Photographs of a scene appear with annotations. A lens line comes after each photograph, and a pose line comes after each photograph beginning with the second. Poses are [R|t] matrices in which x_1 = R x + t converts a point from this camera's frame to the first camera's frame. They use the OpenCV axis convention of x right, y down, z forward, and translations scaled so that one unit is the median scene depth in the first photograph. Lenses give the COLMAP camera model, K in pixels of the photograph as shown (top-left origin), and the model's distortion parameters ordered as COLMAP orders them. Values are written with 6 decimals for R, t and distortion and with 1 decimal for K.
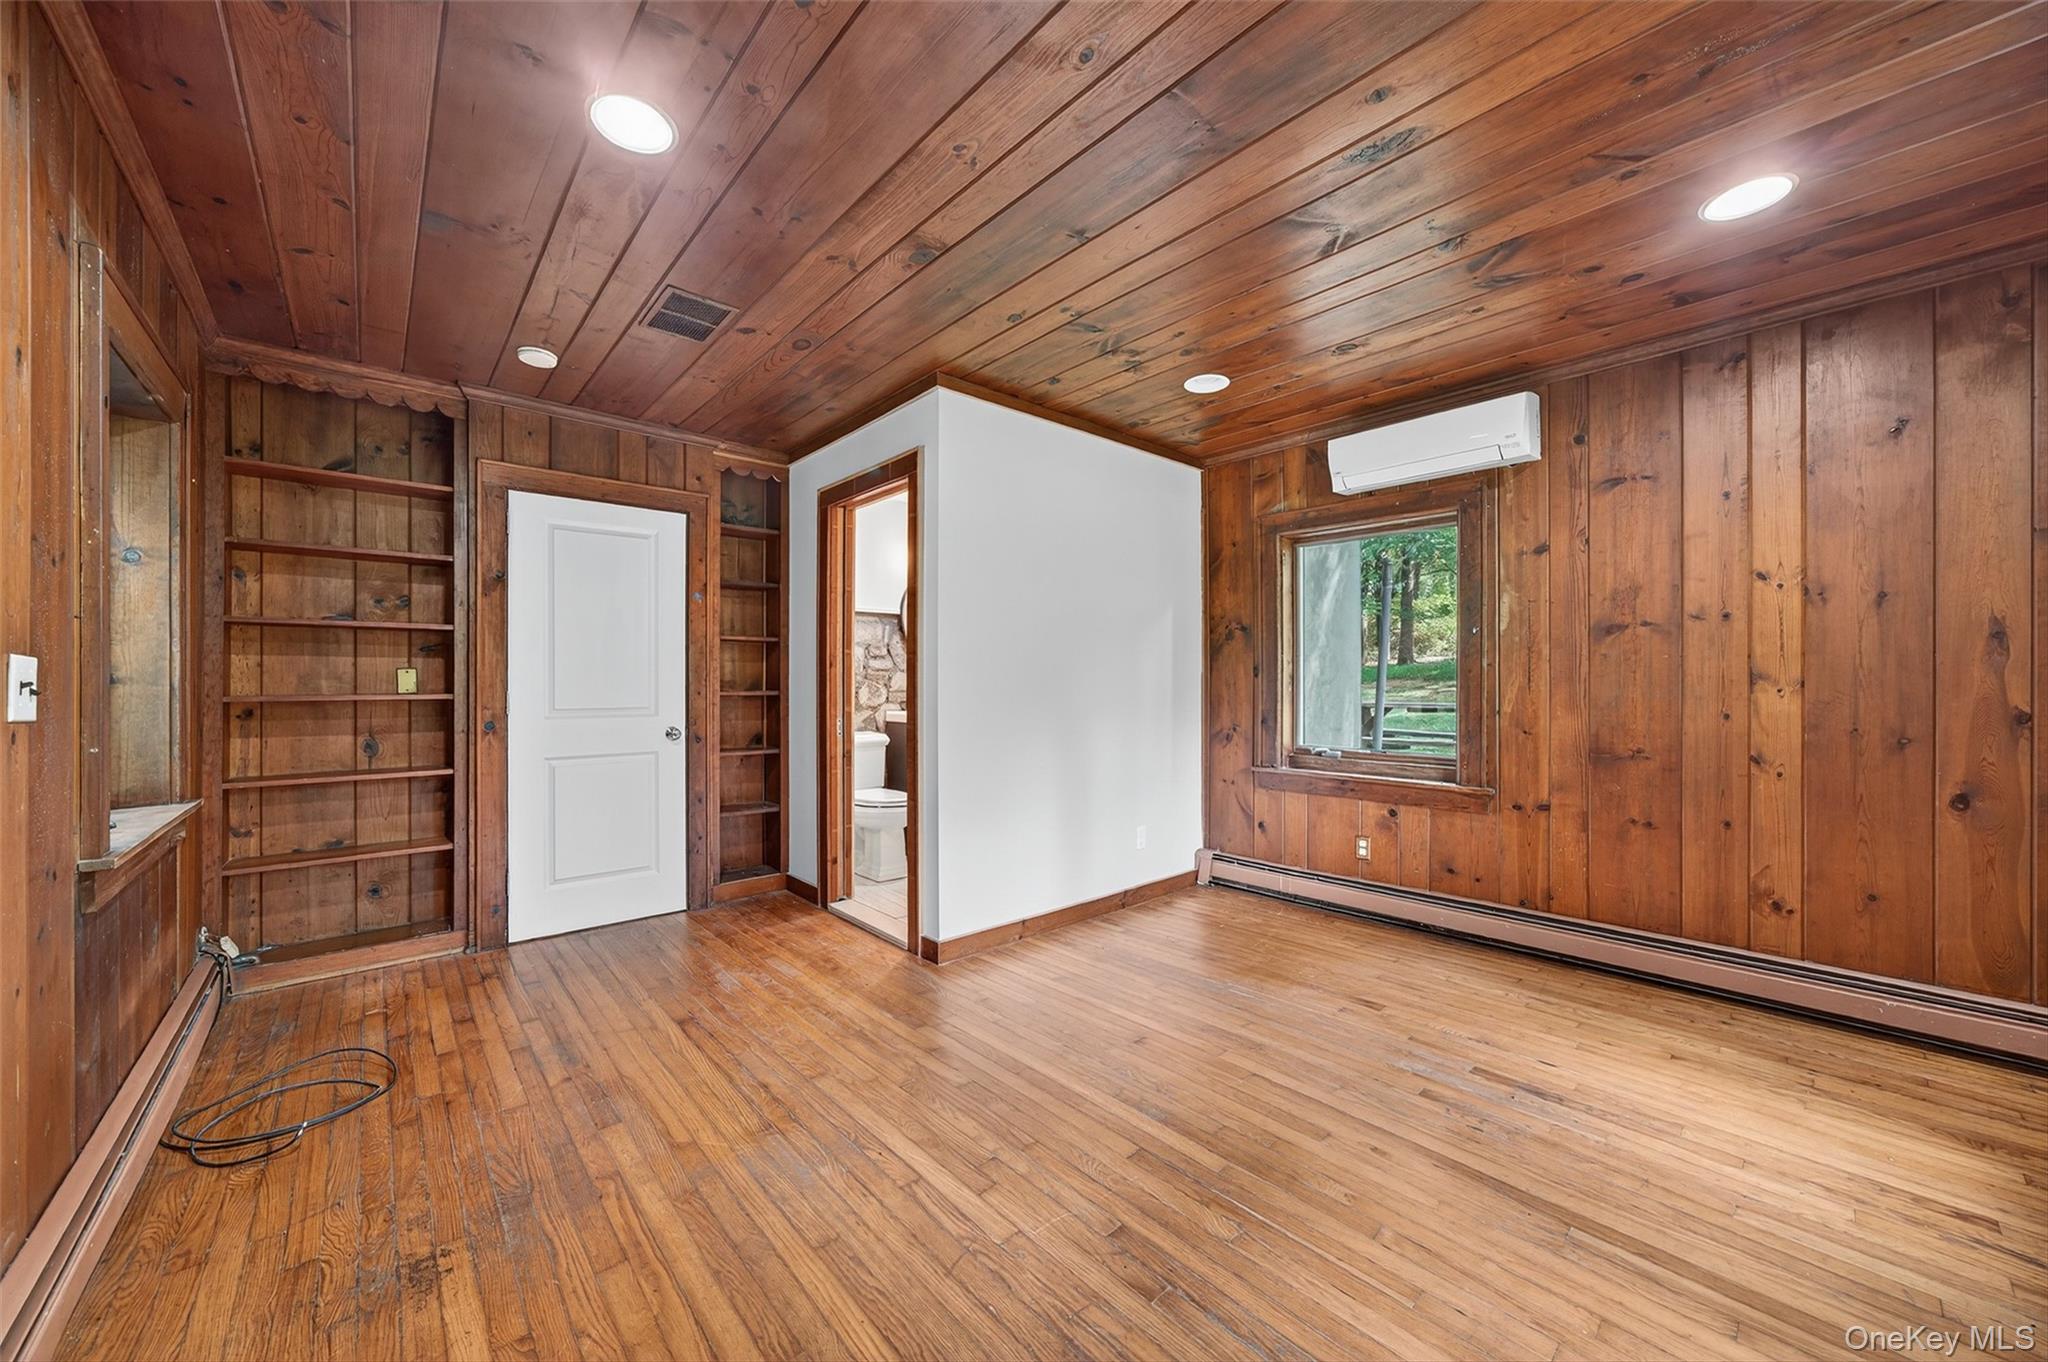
lens RADIAL K [[736.2, 0, 1022.2], [0, 736.2, 680.3], [0, 0, 1]] dist [-0.046253, 0.020709]
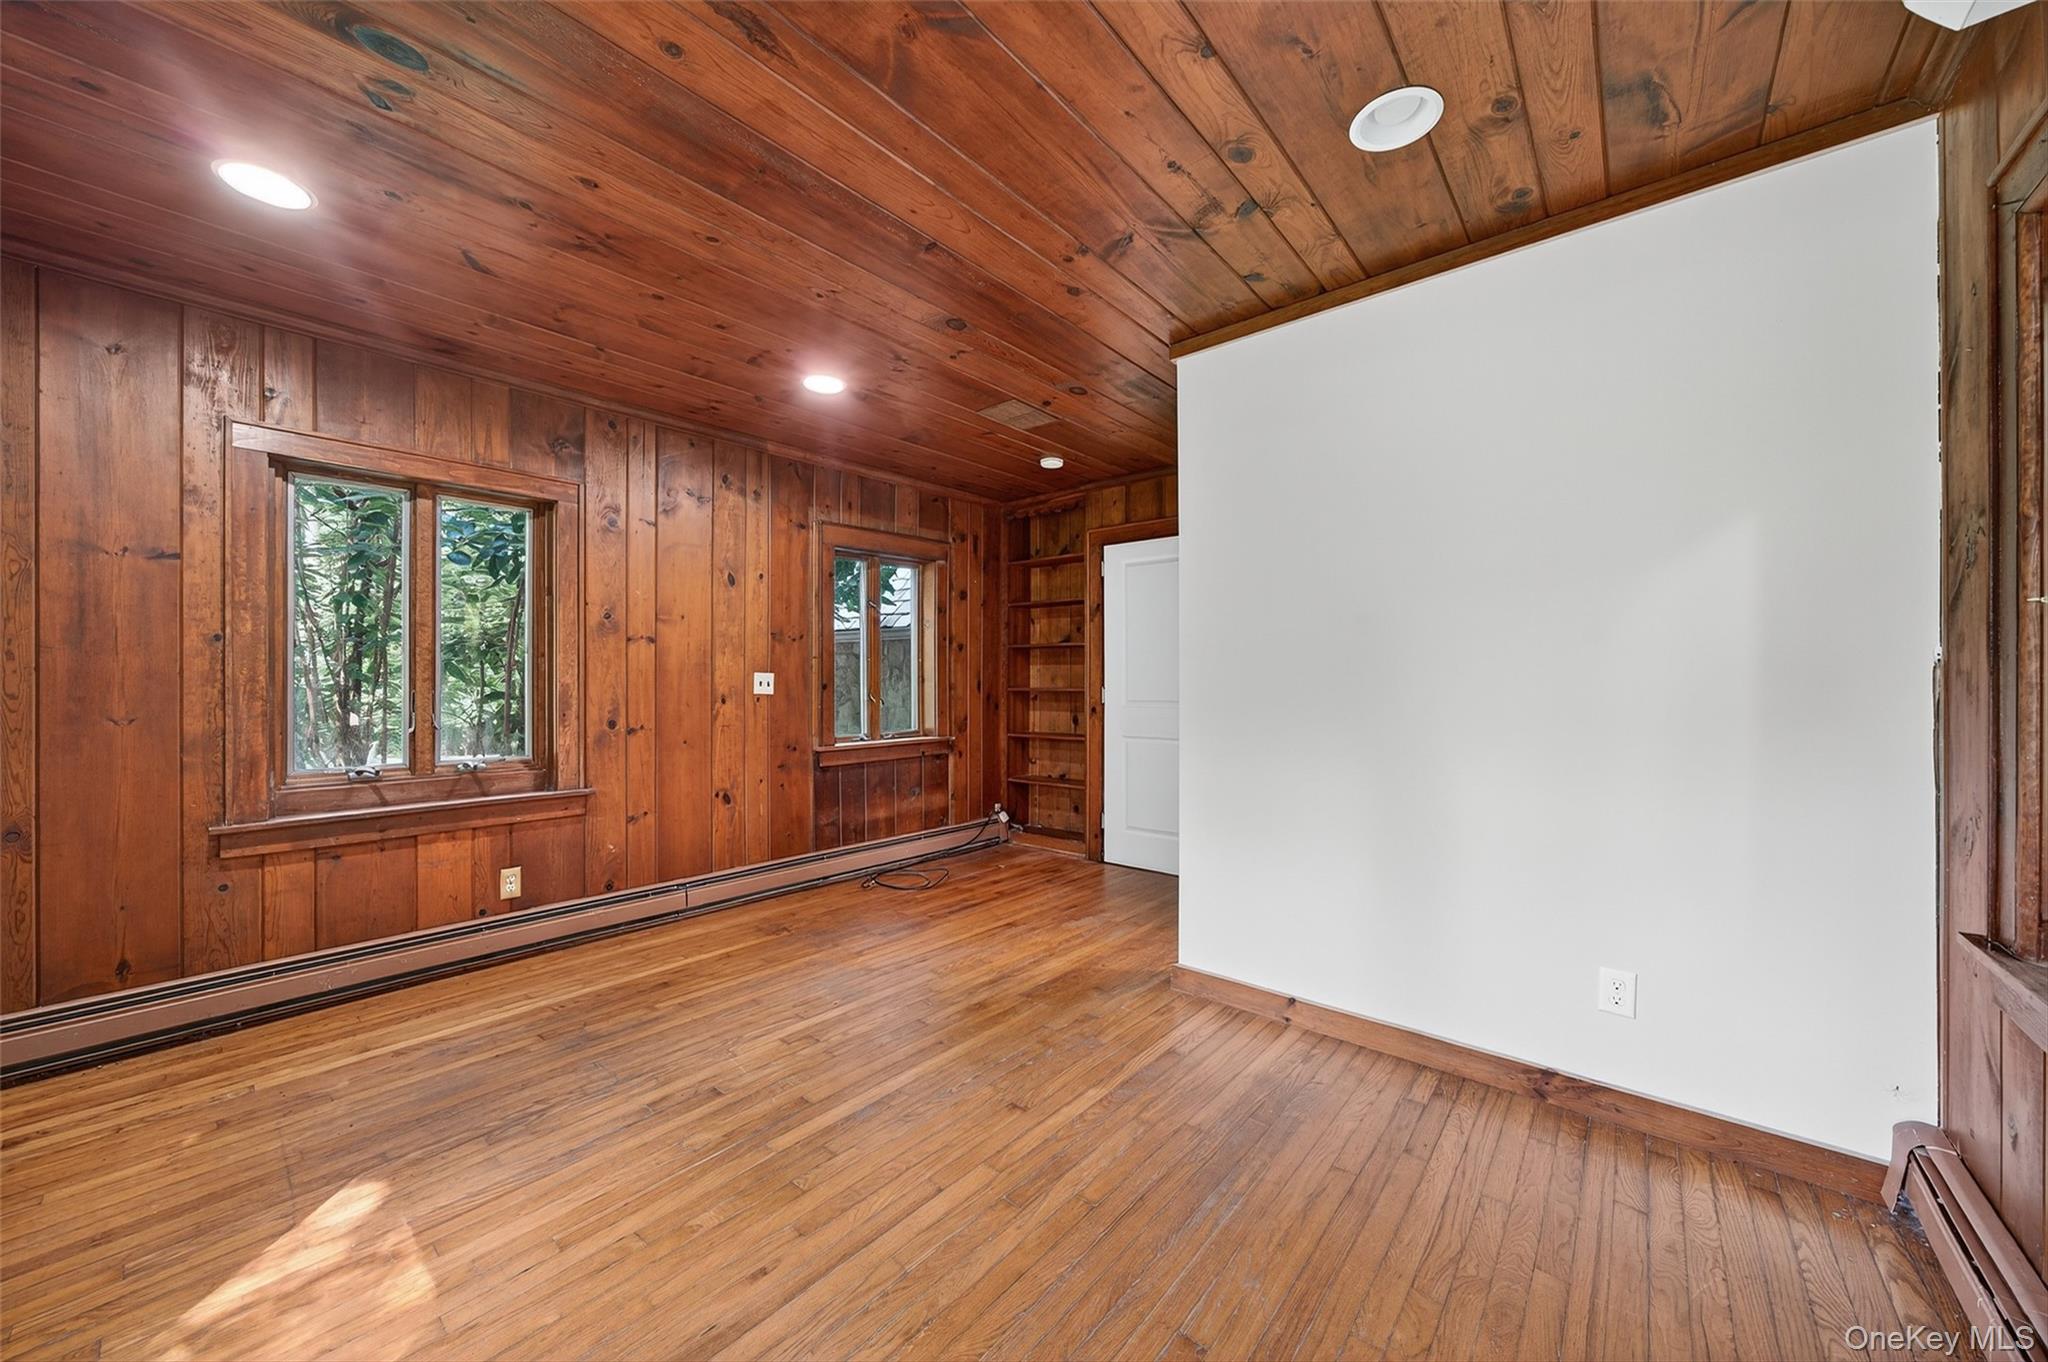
lens RADIAL K [[736.2, 0, 1022.2], [0, 736.2, 680.3], [0, 0, 1]] dist [-0.046253, 0.020709]
pose [[0.138287, 0.002335, -0.990389, 0.923349], [-0.000328, 0.999997, 0.002311, -0.000033], [0.990392, 0.000005, 0.138288, 0.827262]]
